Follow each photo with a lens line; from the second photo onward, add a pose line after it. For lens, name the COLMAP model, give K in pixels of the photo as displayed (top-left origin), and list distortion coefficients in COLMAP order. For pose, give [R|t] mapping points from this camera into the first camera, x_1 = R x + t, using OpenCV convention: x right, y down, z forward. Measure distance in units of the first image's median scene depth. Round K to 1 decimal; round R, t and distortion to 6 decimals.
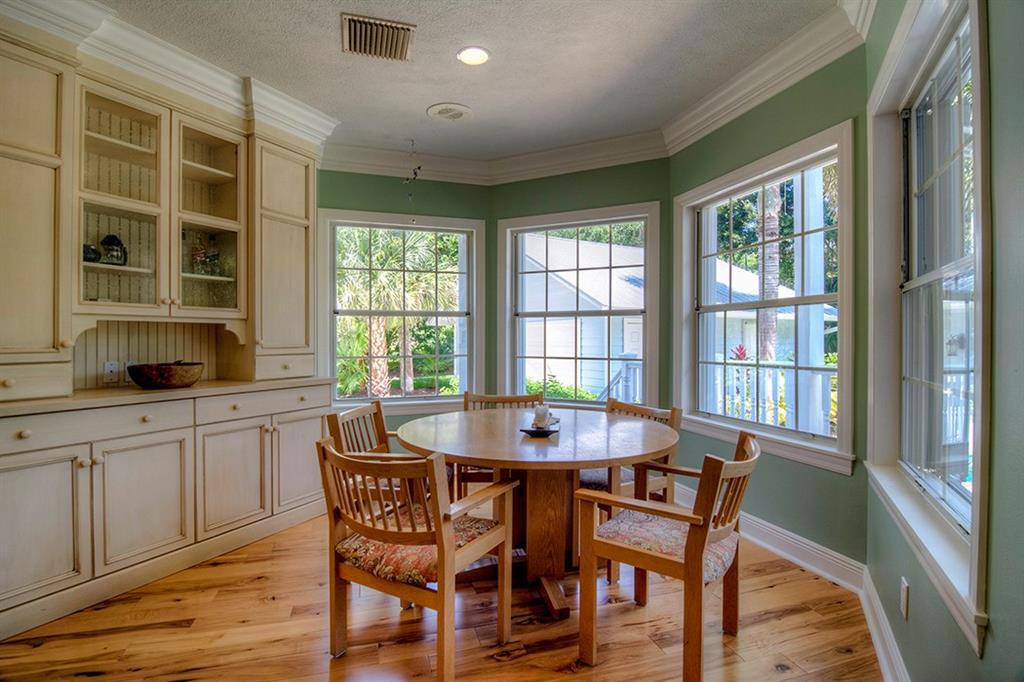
lens RADIAL K [[500.0, 0, 512.6], [0, 500.0, 344.7], [0, 0, 1]] dist [-0.030689, -0.001384]
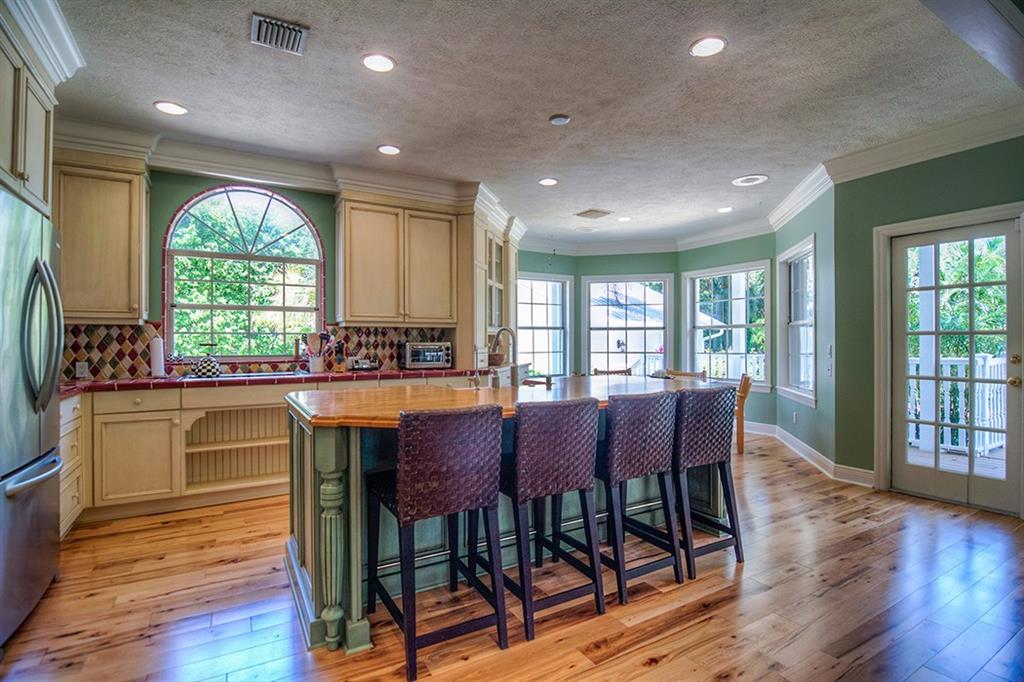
lens RADIAL K [[500.0, 0, 513.0], [0, 500.0, 343.4], [0, 0, 1]] dist [-0.030689, -0.001384]
pose [[0.972484, -0.004550, 0.232925, -0.825682], [0.005817, 0.999972, -0.004753, 0.000372], [-0.232897, 0.005977, 0.972483, -0.822991]]
